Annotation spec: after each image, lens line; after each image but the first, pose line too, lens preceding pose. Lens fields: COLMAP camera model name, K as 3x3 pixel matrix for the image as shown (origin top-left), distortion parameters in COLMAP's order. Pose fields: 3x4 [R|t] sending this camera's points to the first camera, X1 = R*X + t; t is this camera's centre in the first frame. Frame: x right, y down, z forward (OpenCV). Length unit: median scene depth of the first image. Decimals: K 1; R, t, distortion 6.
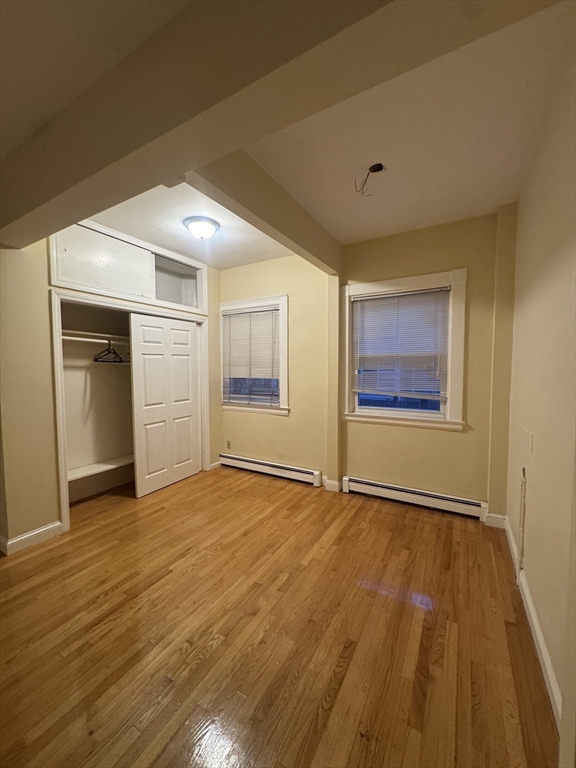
lens RADIAL K [[306.7, 0, 288.2], [0, 306.7, 384.8], [0, 0, 1]] dist [0.002616, 0.001088]
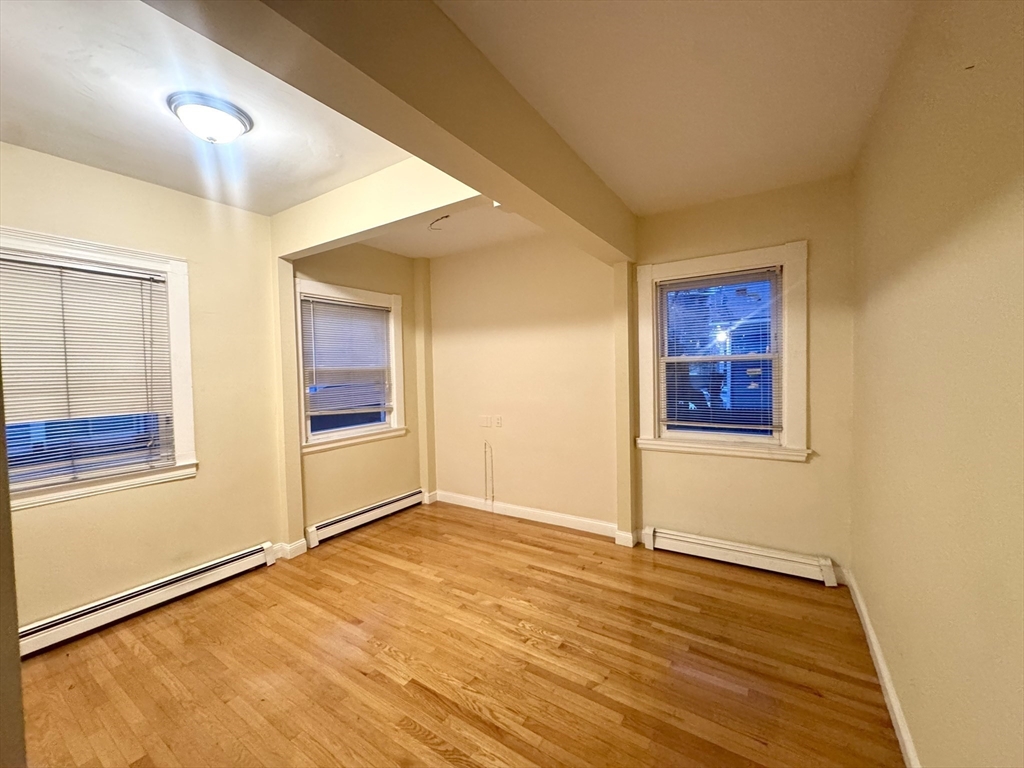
lens RADIAL K [[408.9, 0, 512.4], [0, 408.9, 383.2], [0, 0, 1]] dist [0.002616, 0.001088]
pose [[0.055995, -0.033109, 0.997882, -0.908608], [0.088406, 0.995689, 0.028075, -0.047660], [-0.994509, 0.086647, 0.058681, 0.474926]]
